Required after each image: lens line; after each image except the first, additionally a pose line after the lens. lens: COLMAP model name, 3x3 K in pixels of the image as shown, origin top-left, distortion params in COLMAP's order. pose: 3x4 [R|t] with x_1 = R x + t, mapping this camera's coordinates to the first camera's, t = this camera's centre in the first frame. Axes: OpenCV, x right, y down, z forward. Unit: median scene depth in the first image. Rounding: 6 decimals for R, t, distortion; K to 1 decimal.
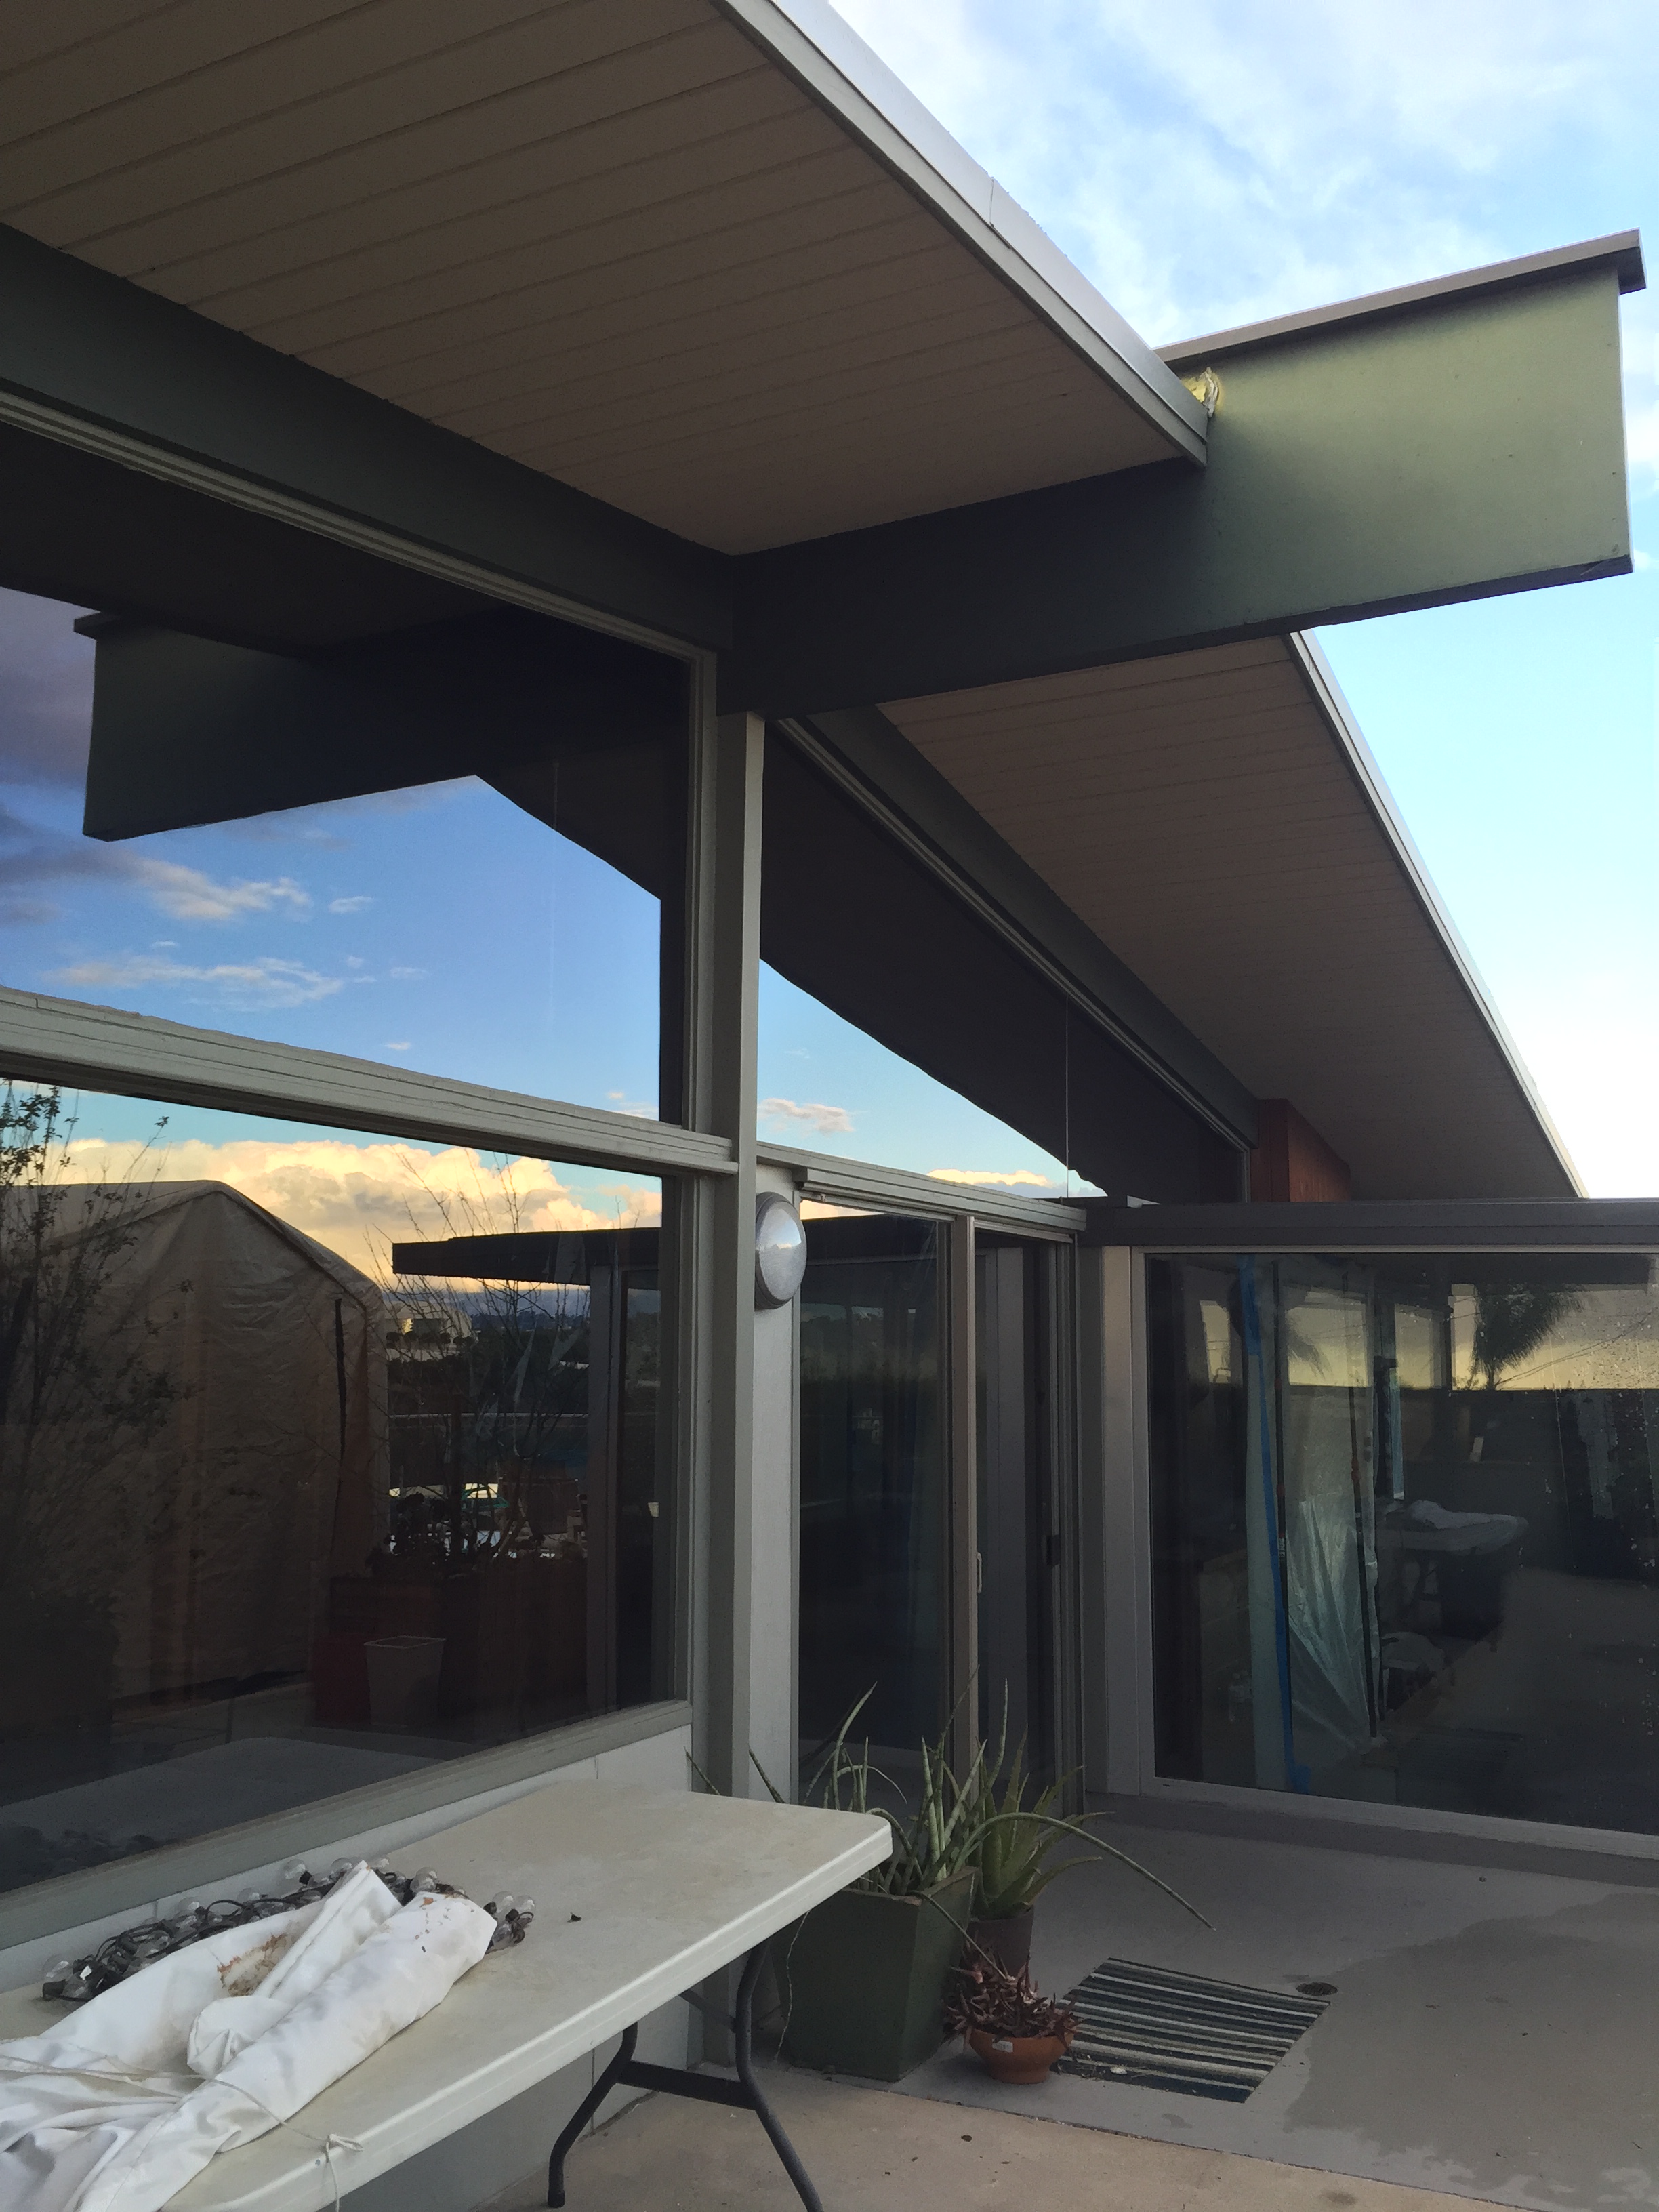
lens RADIAL K [[1881.2, 0, 829.5], [0, 1881.2, 1106.0], [0, 0, 1]] dist [0.044326, -0.000873]
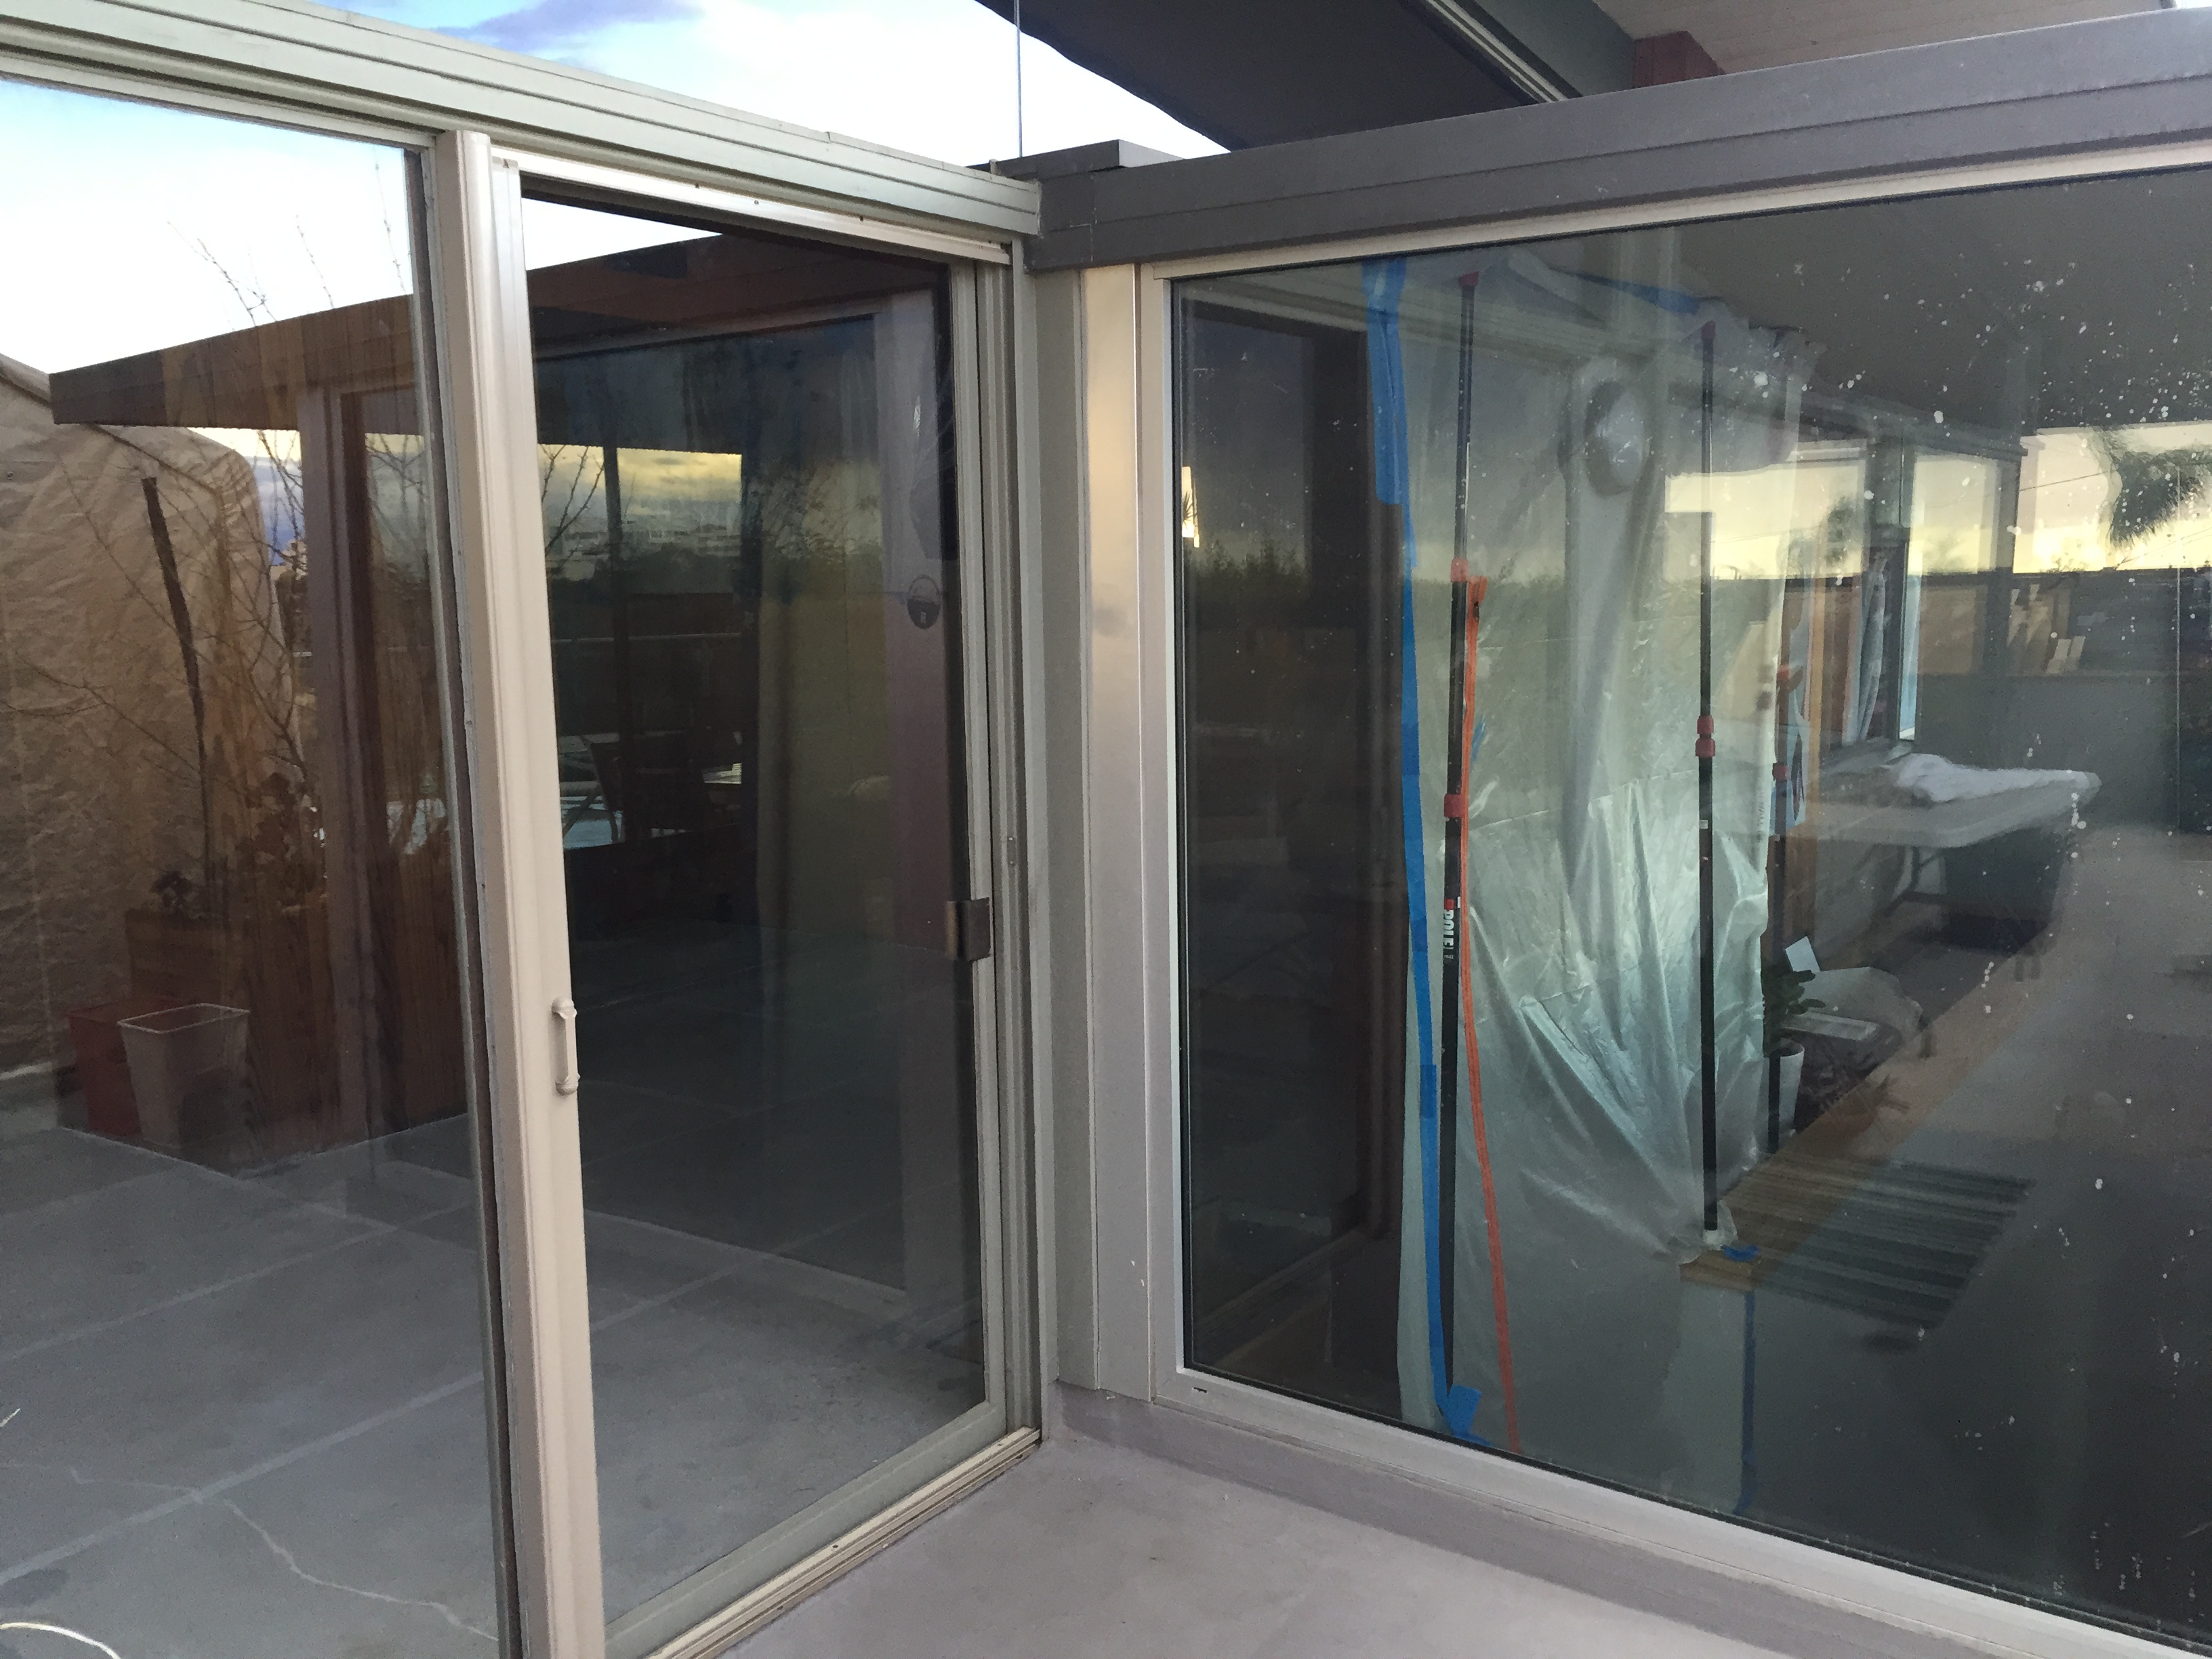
lens RADIAL K [[1894.3, 0, 1106.0], [0, 1894.3, 829.5], [0, 0, 1]] dist [-0.002102, -0.001490]
pose [[0.986664, -0.005282, -0.162683, 0.177098], [0.048705, 0.963259, 0.264119, 0.067106], [0.155311, -0.268521, 0.950671, 0.429753]]
